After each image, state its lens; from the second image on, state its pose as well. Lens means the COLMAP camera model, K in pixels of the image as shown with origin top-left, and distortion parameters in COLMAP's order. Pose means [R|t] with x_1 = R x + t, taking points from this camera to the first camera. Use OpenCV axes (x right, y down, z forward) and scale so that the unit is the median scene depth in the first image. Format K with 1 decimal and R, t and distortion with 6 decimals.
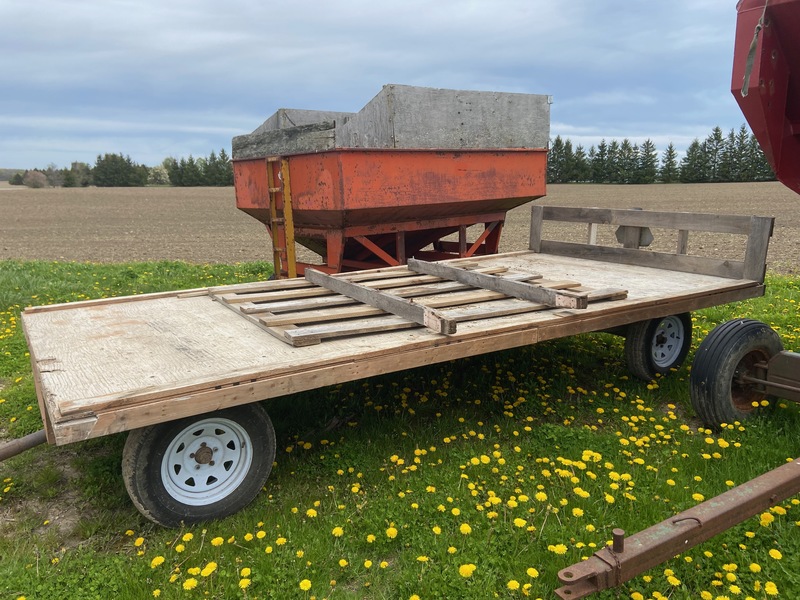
lens RADIAL K [[604.6, 0, 399.3], [0, 604.6, 301.2], [0, 0, 1]] dist [0.100156, -0.117589]
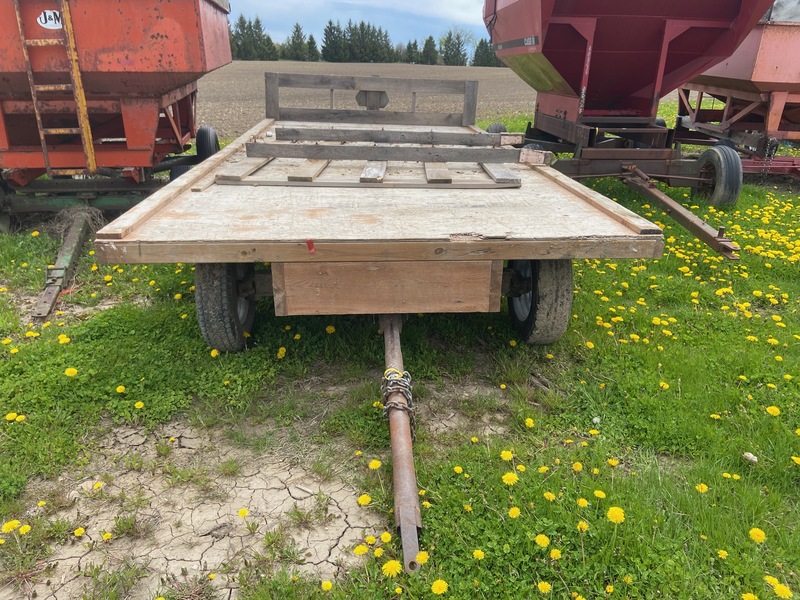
lens RADIAL K [[604.6, 0, 404.1], [0, 604.6, 304.8], [0, 0, 1]] dist [0.100156, -0.117589]
pose [[0.494456, -0.300314, 0.815675, -0.727382], [0.142253, 0.953723, 0.264908, -0.029516], [-0.857483, -0.014953, 0.514294, 0.317628]]
